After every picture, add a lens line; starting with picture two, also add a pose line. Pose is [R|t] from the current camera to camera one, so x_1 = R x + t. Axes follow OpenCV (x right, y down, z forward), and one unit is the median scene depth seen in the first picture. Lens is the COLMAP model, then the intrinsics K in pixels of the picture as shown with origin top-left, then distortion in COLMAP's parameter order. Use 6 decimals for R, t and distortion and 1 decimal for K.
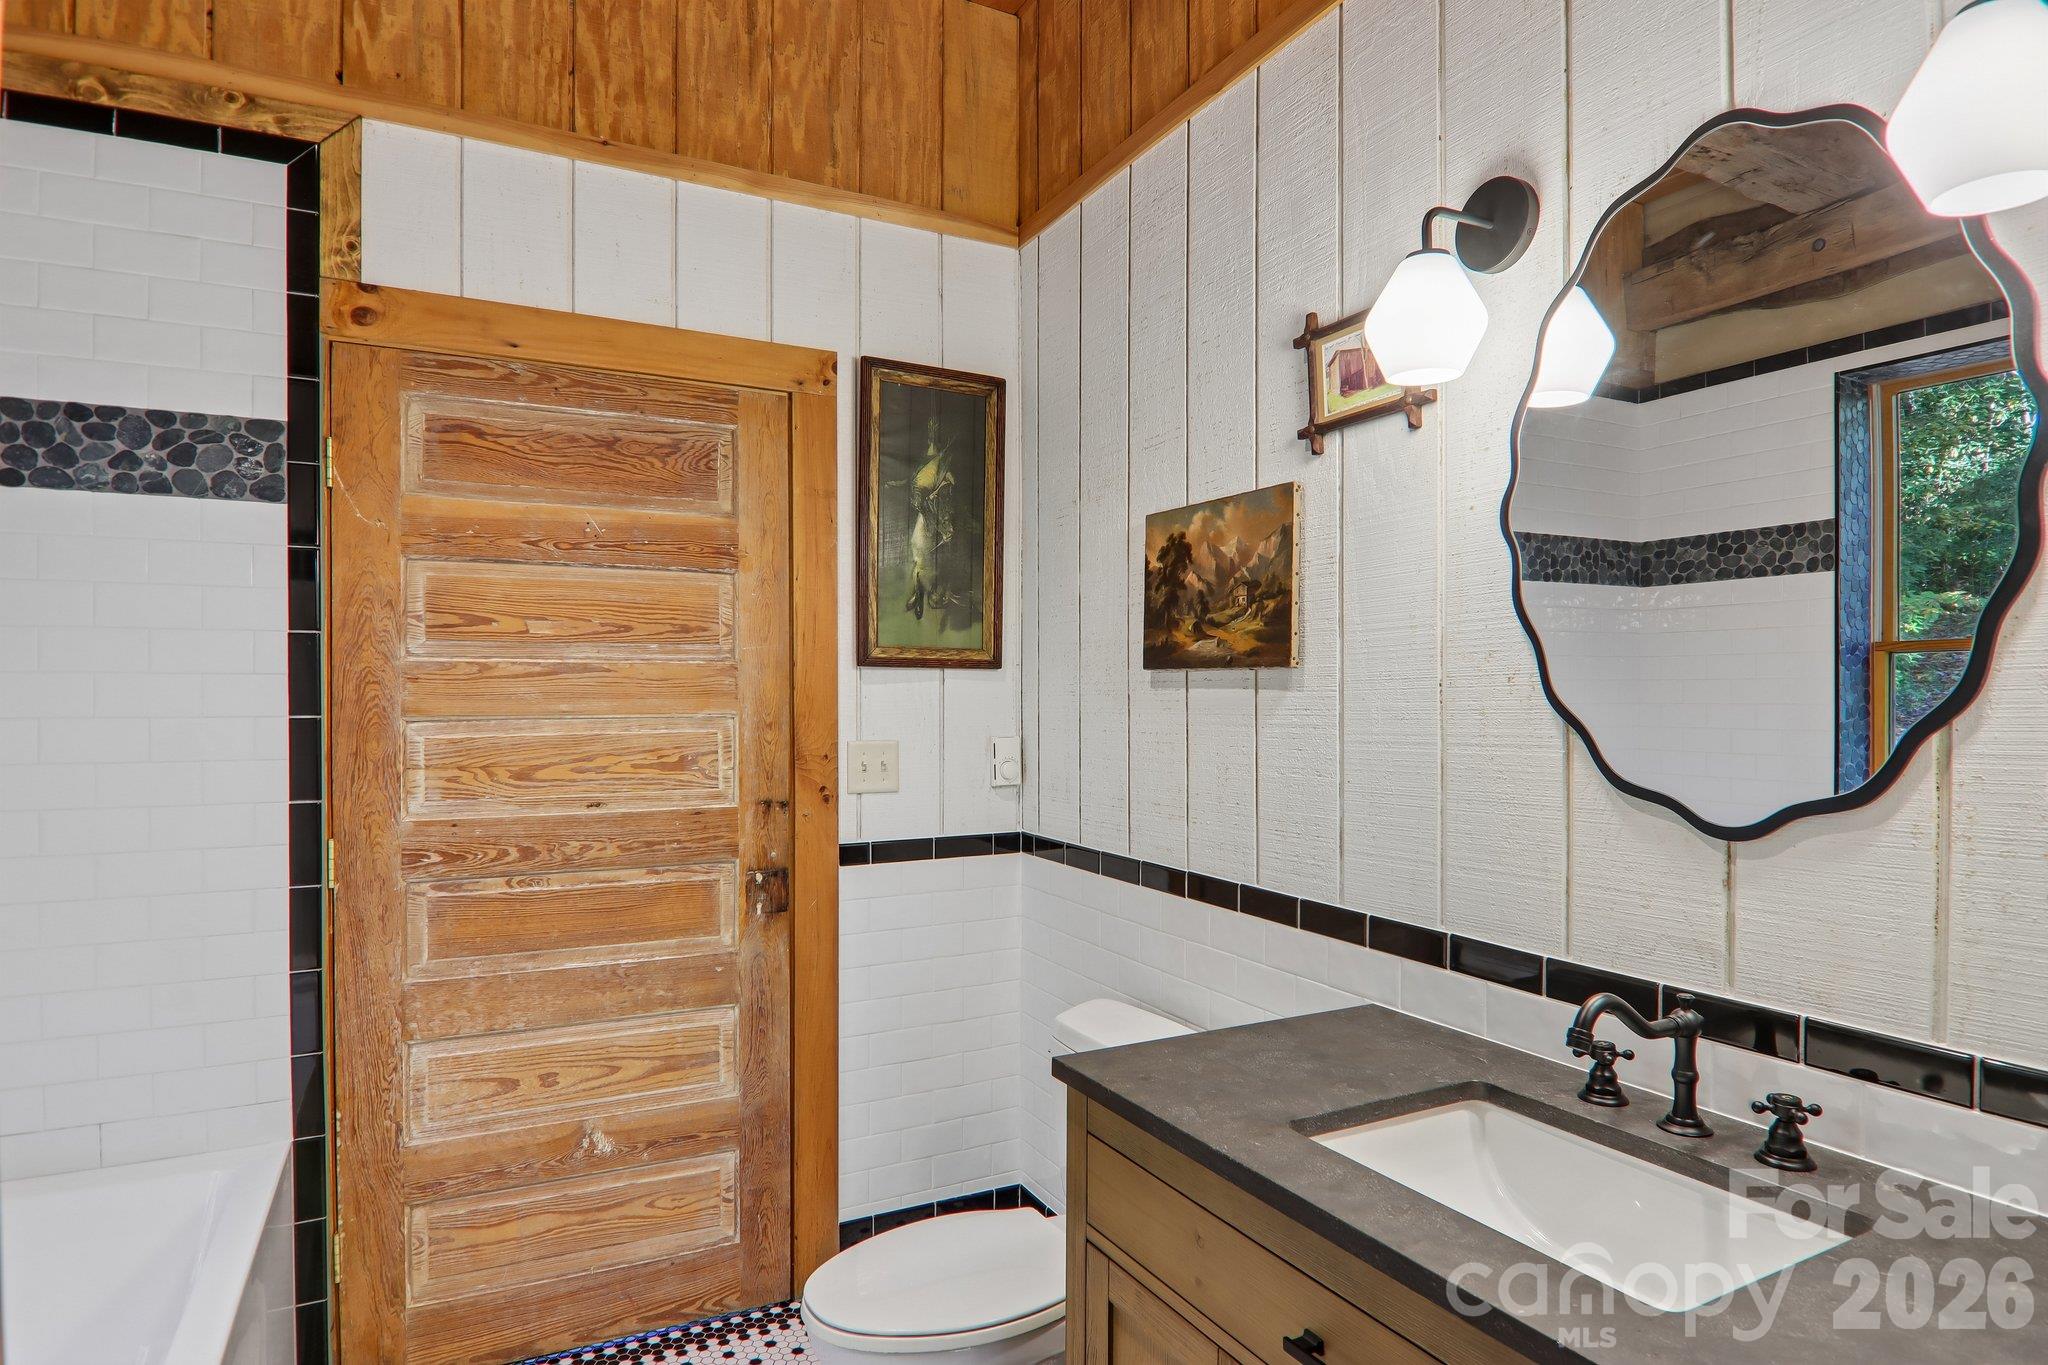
lens RADIAL K [[1135.6, 0, 1028.9], [0, 1135.6, 703.3], [0, 0, 1]] dist [0.006230, -0.021908]
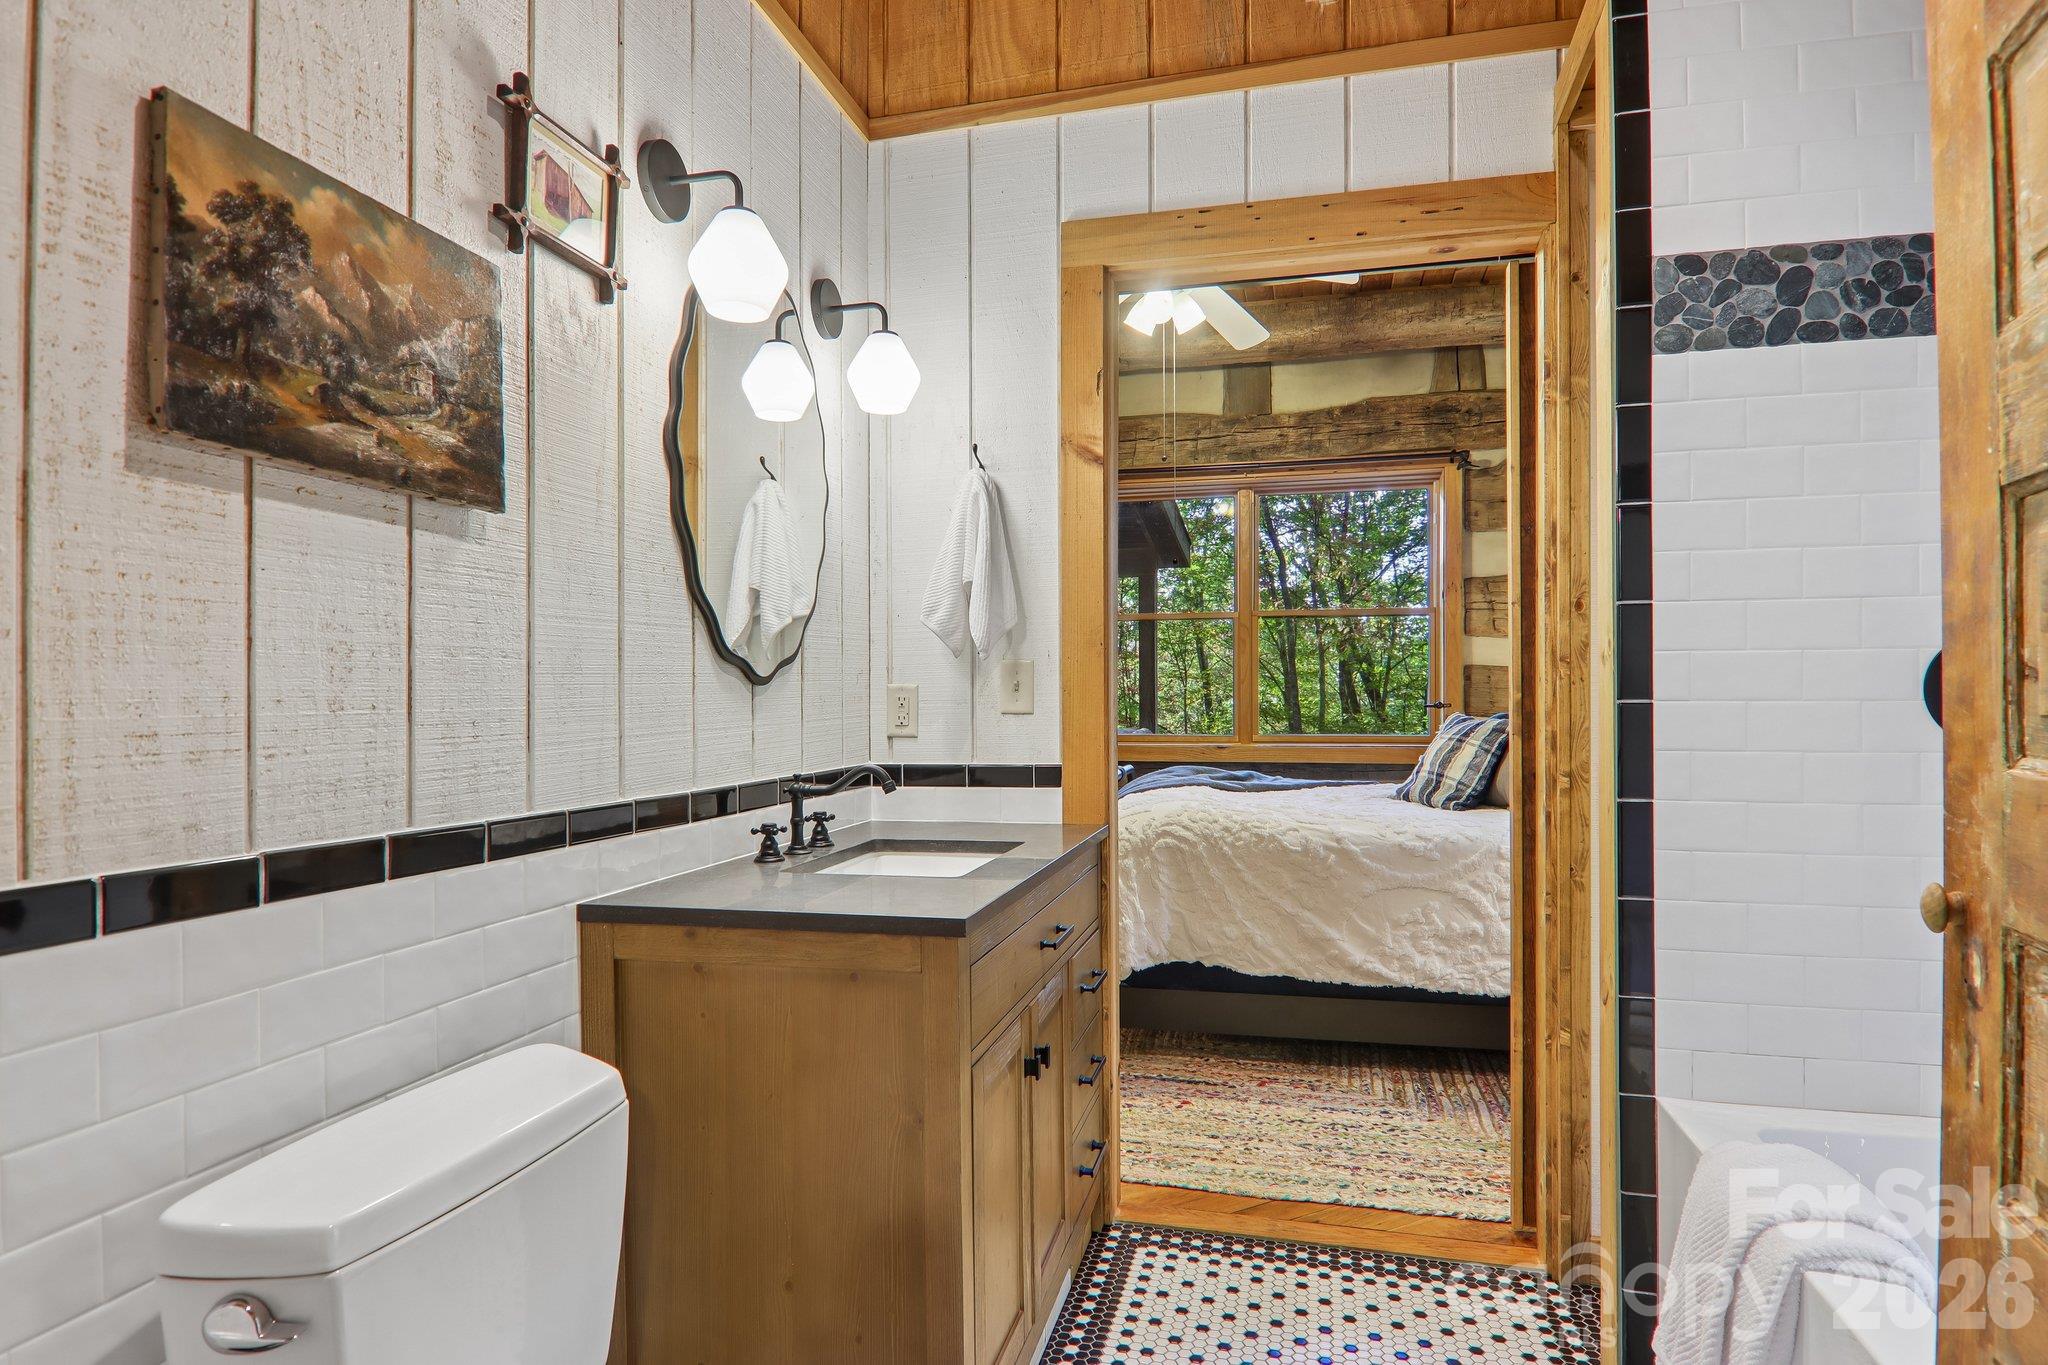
lens RADIAL K [[1135.6, 0, 1028.9], [0, 1135.6, 703.3], [0, 0, 1]] dist [0.006230, -0.021908]
pose [[-0.743883, 0.000984, 0.668309, -0.490473], [0.009848, 0.999906, 0.009490, 0.083723], [-0.668237, 0.013641, -0.743823, 1.222899]]
